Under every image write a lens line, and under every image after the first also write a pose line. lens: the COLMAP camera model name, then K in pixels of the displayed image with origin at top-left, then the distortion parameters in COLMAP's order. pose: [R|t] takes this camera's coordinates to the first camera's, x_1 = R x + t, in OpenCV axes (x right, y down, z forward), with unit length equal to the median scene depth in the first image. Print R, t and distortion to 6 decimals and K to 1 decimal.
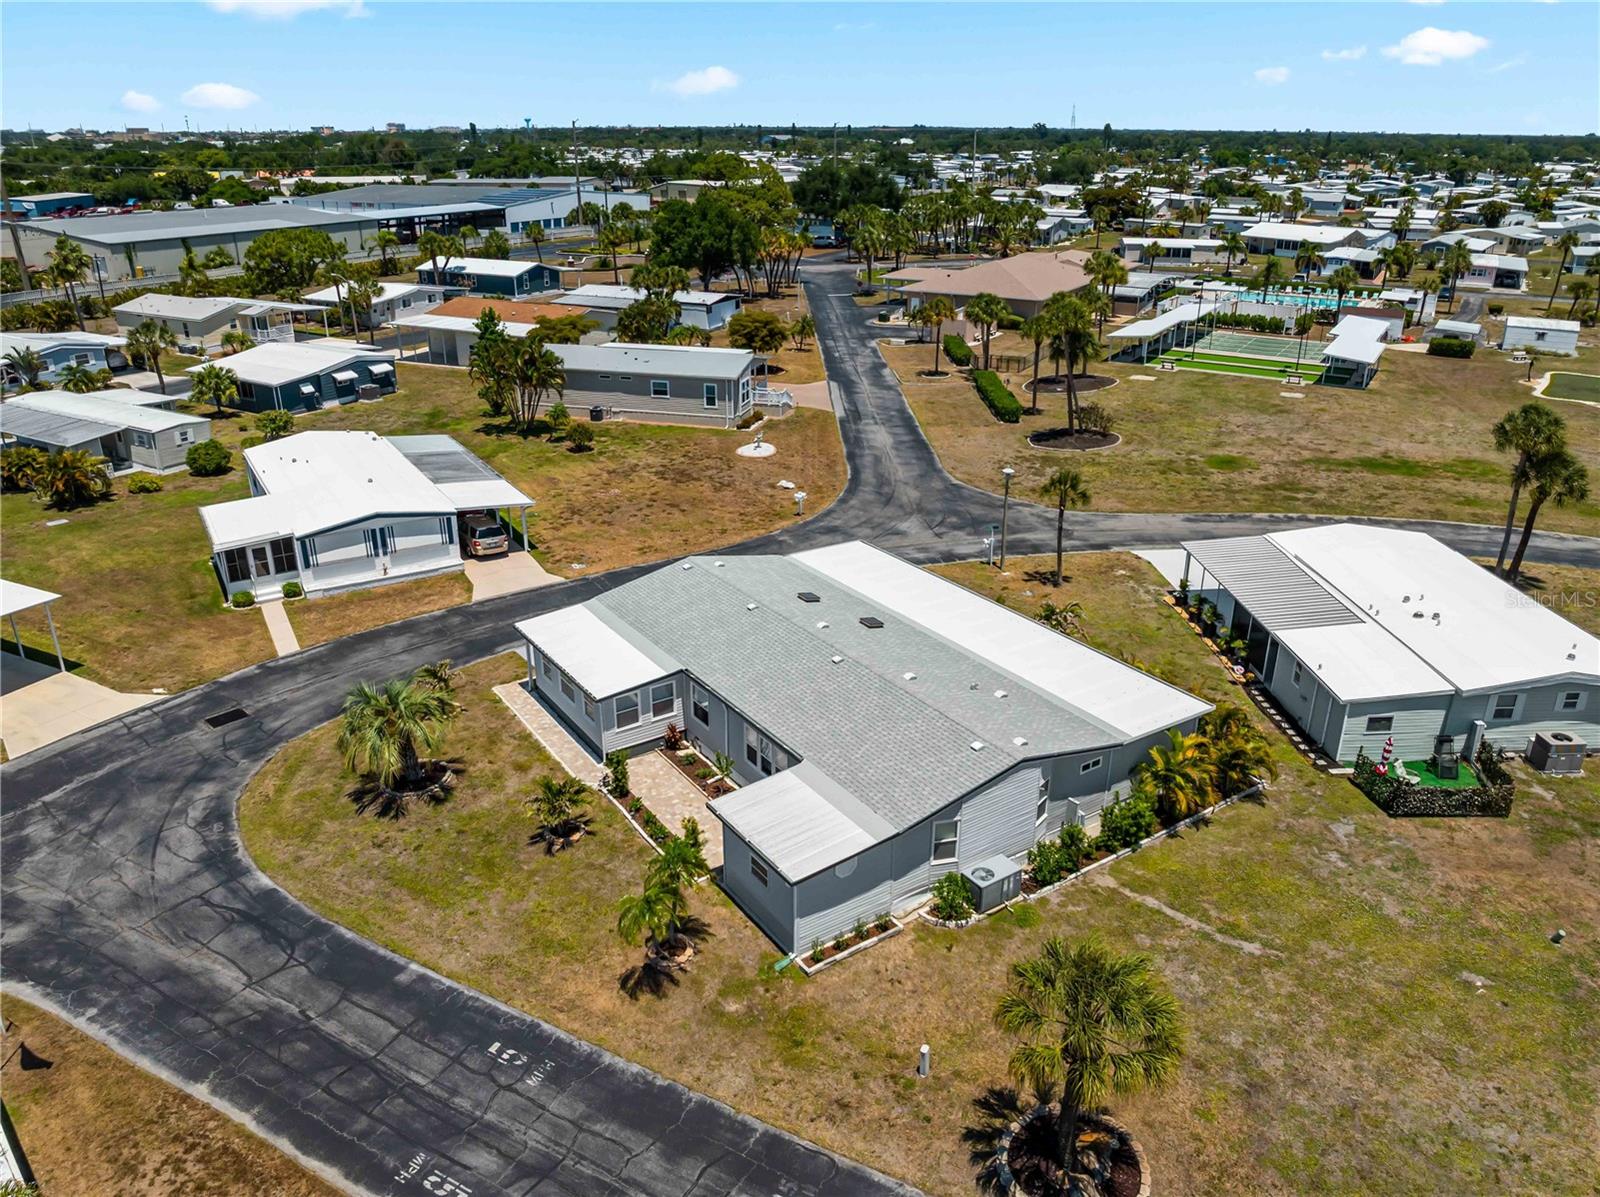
lens RADIAL K [[1156.3, 0, 806.3], [0, 1156.3, 578.3], [0, 0, 1]] dist [-0.052764, 0.027104]
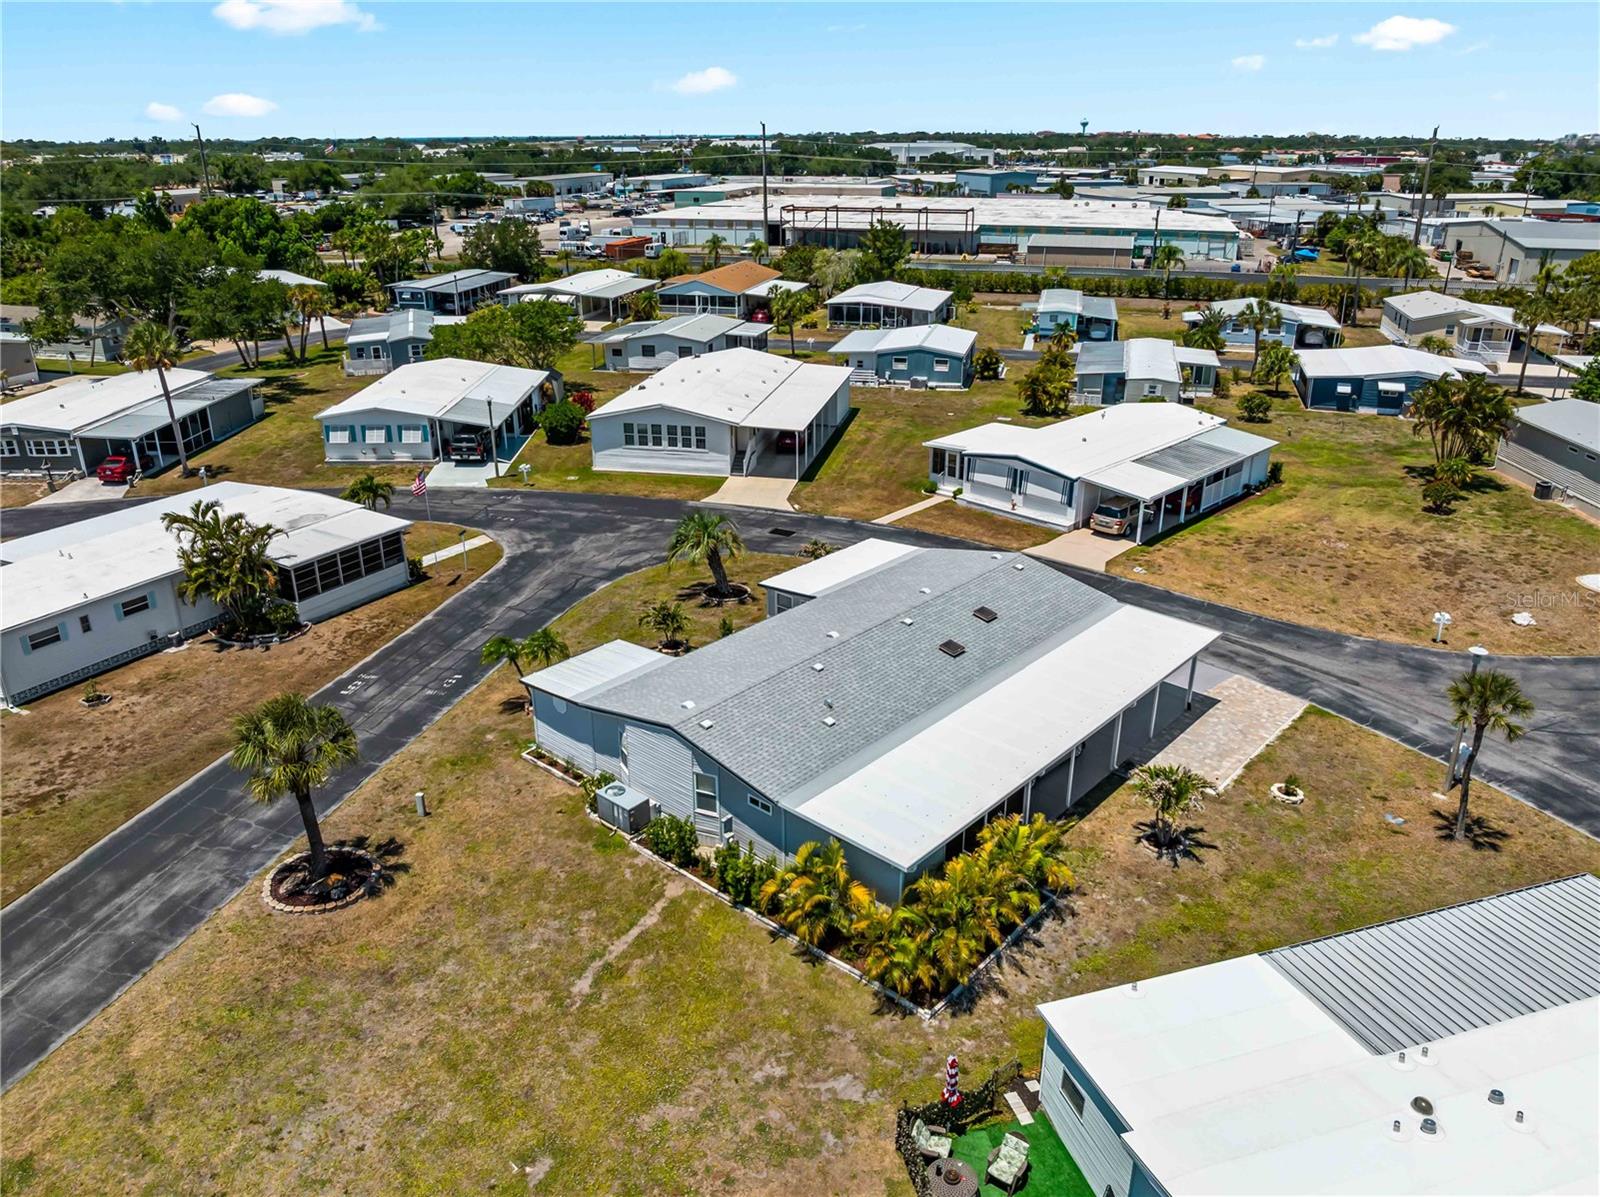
lens RADIAL K [[1143.3, 0, 800.0], [0, 1143.3, 598.5], [0, 0, 1]] dist [-0.036476, 0.001433]
pose [[0.246753, 0.366168, -0.897237, 0.851501], [-0.353925, 0.895961, 0.268312, -0.204720], [0.902136, 0.251348, 0.350677, 0.552952]]
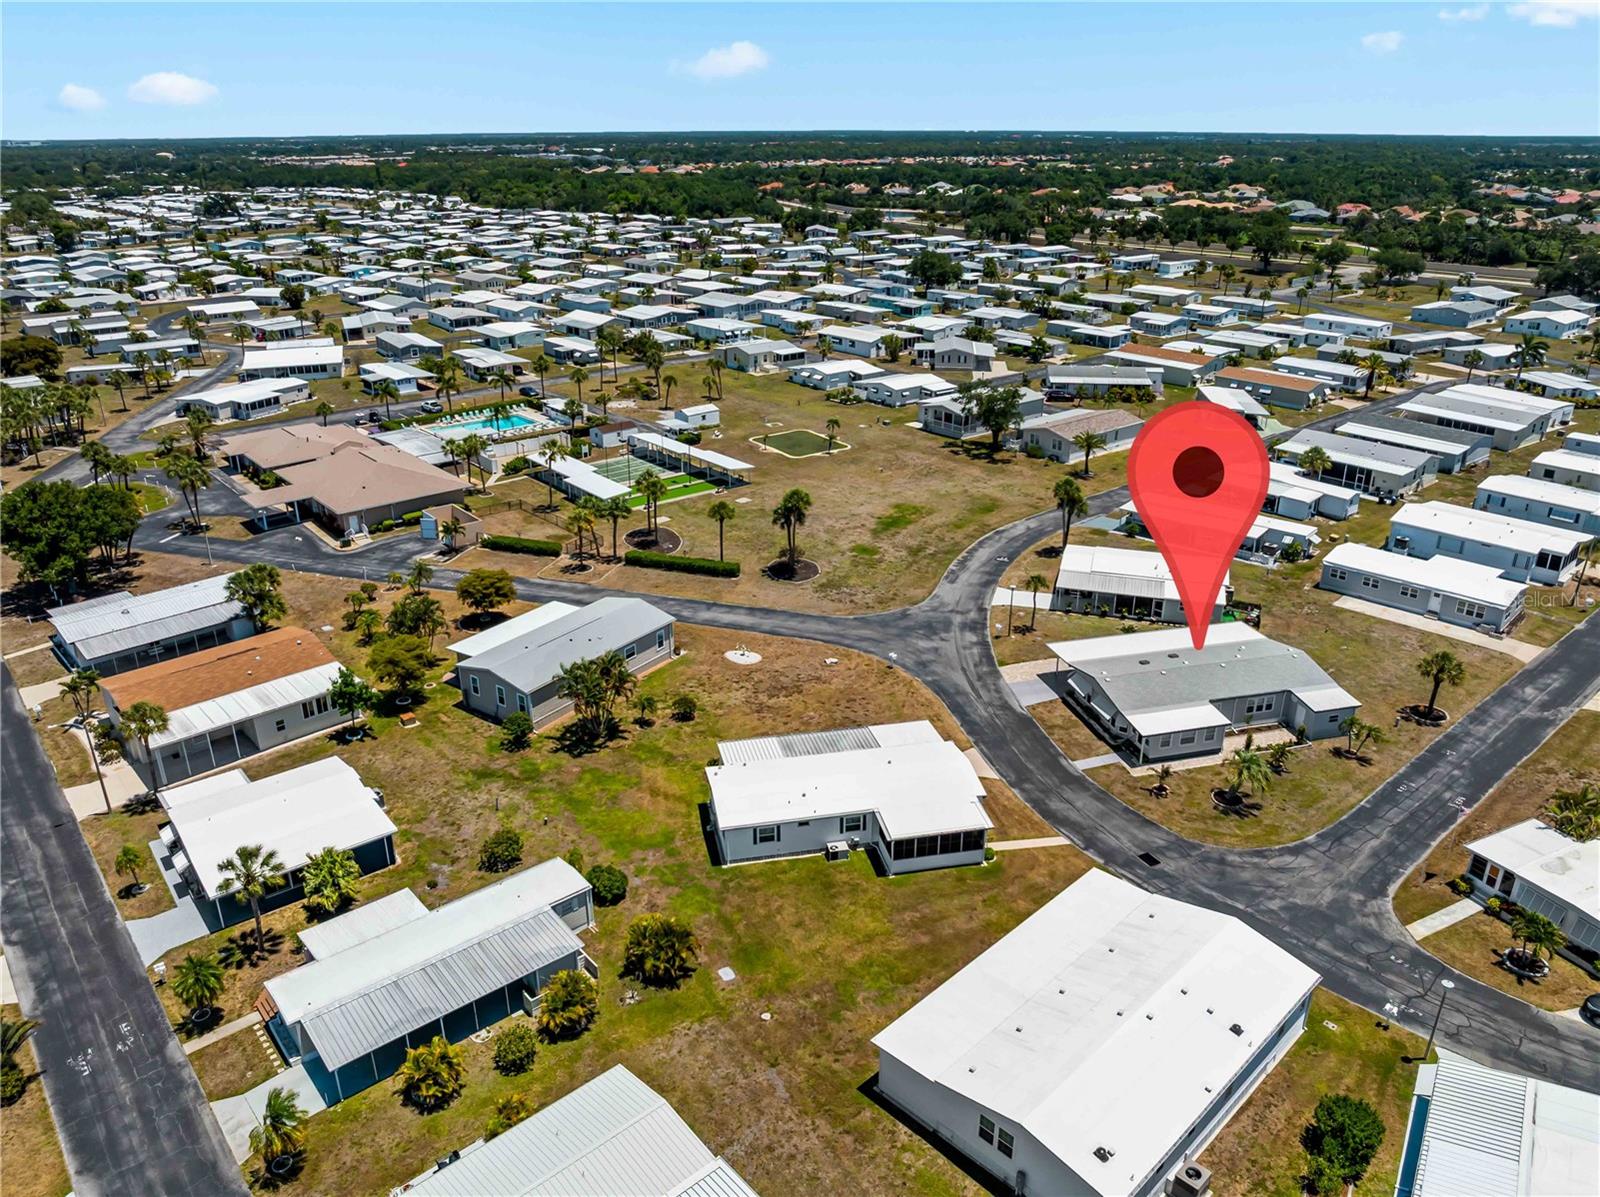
lens RADIAL K [[1122.8, 0, 800.0], [0, 1122.8, 598.5], [0, 0, 1]] dist [-0.038903, 0.000291]
pose [[0.342438, -0.363923, 0.866197, -2.085702], [0.348568, 0.905351, 0.242572, -0.863473], [-0.872489, 0.218863, 0.436878, 0.654414]]
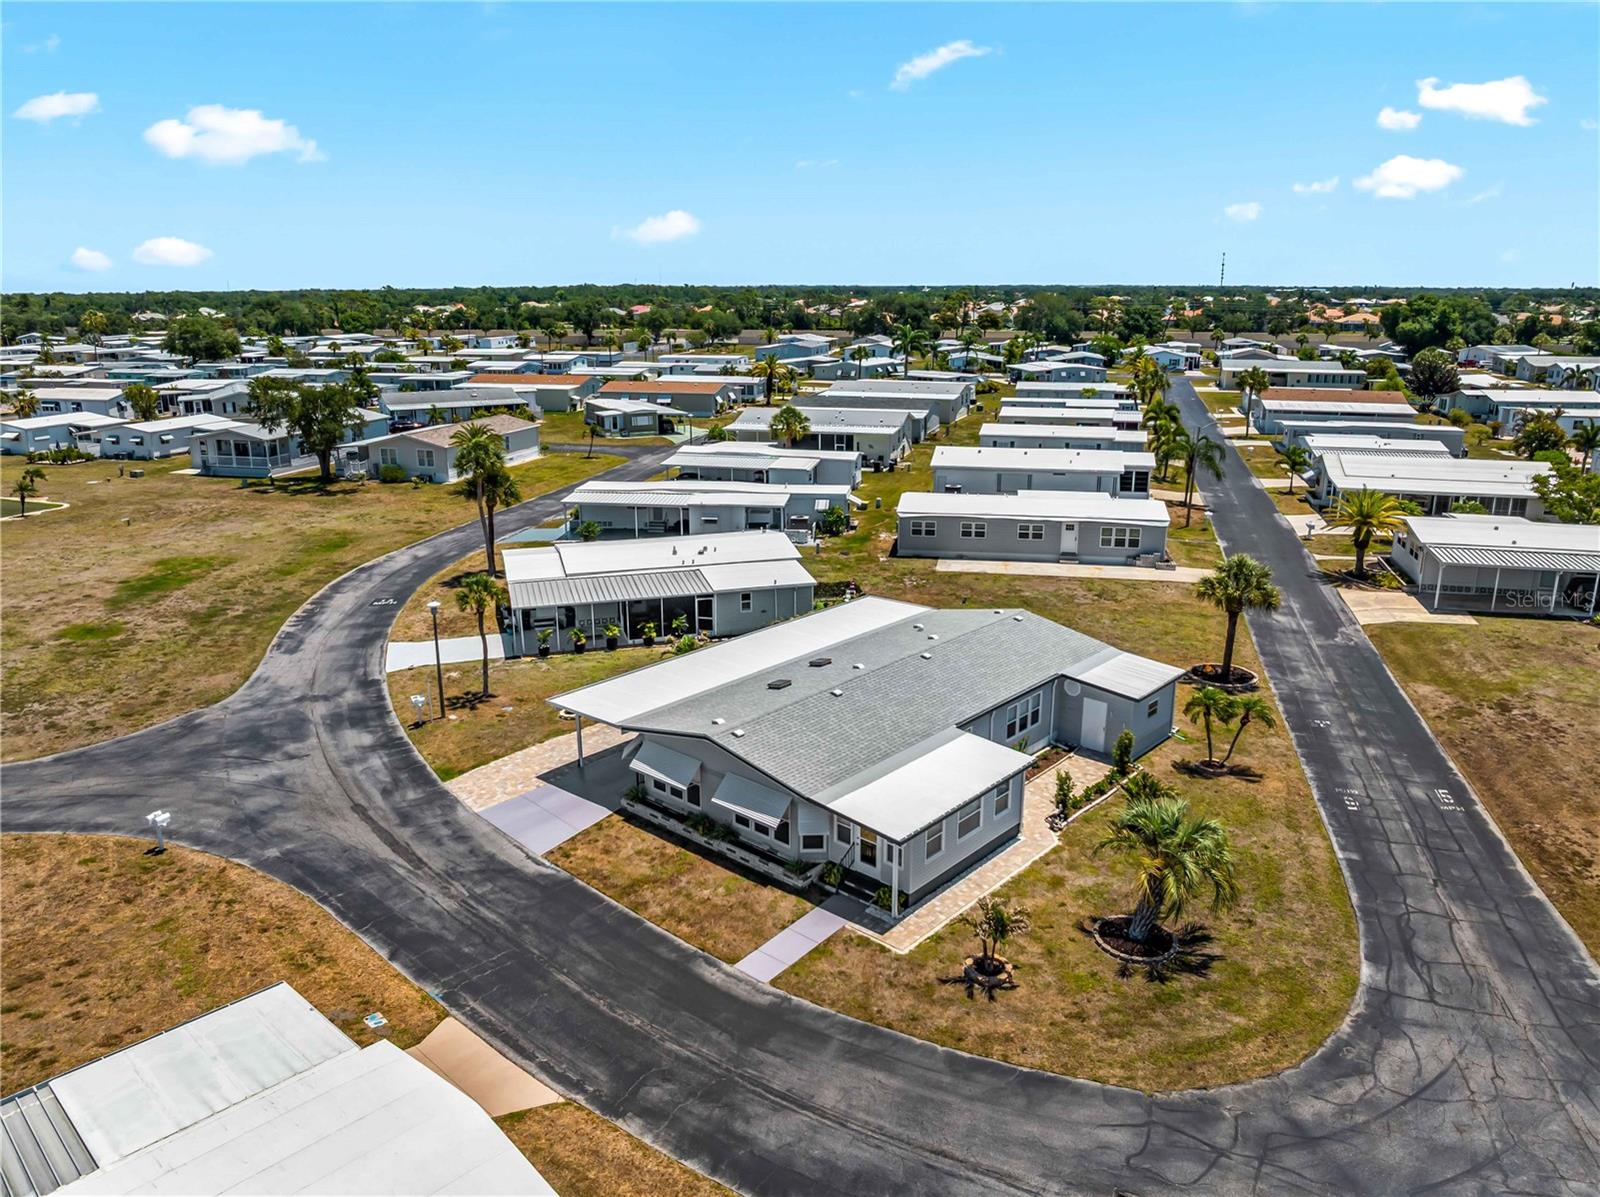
lens RADIAL K [[1122.8, 0, 800.0], [0, 1122.8, 598.5], [0, 0, 1]] dist [-0.038903, 0.000291]
pose [[-0.244828, -0.261829, 0.933544, -0.900952], [0.358367, 0.870226, 0.338054, -0.374355], [-0.900907, 0.417316, -0.119224, 1.121258]]
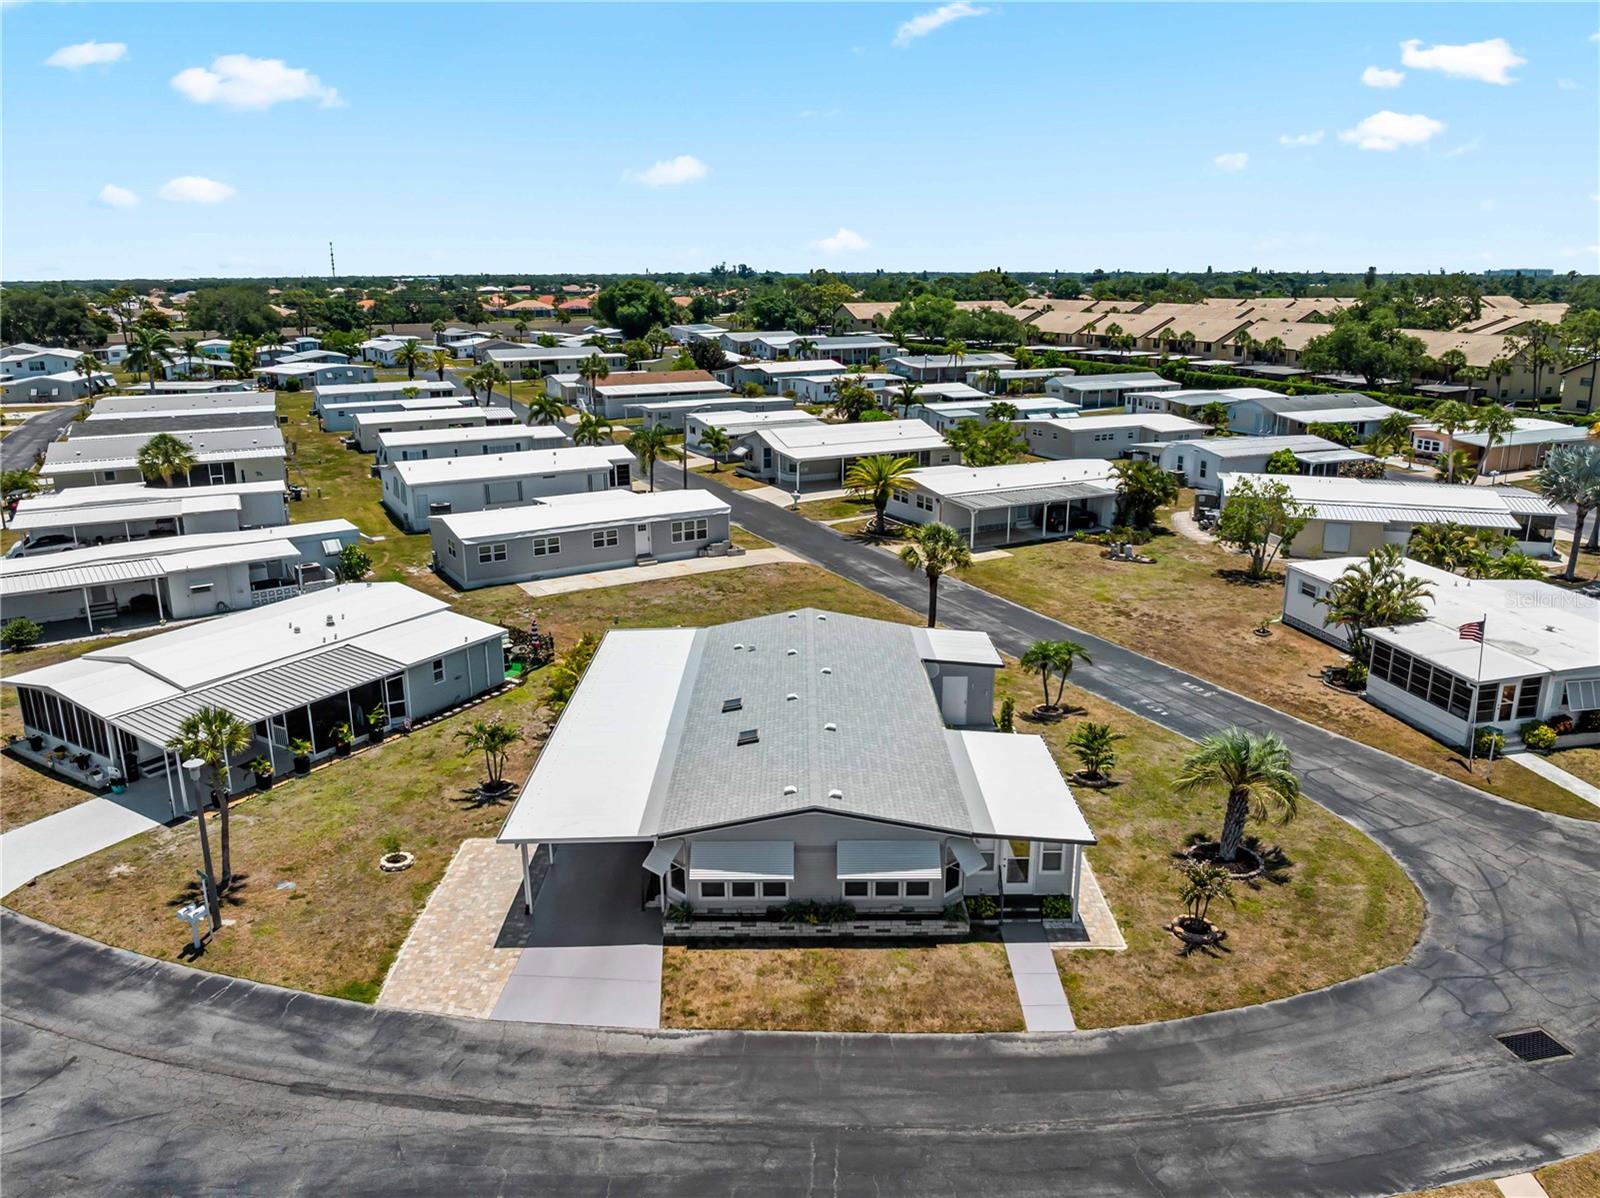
lens RADIAL K [[1171.4, 0, 797.5], [0, 1171.4, 577.6], [0, 0, 1]] dist [-0.041915, 0.003563]
pose [[-0.827857, -0.140290, 0.543112, -0.492236], [0.208016, 0.822405, 0.529509, -0.543023], [-0.520943, 0.551334, -0.651652, 1.542706]]
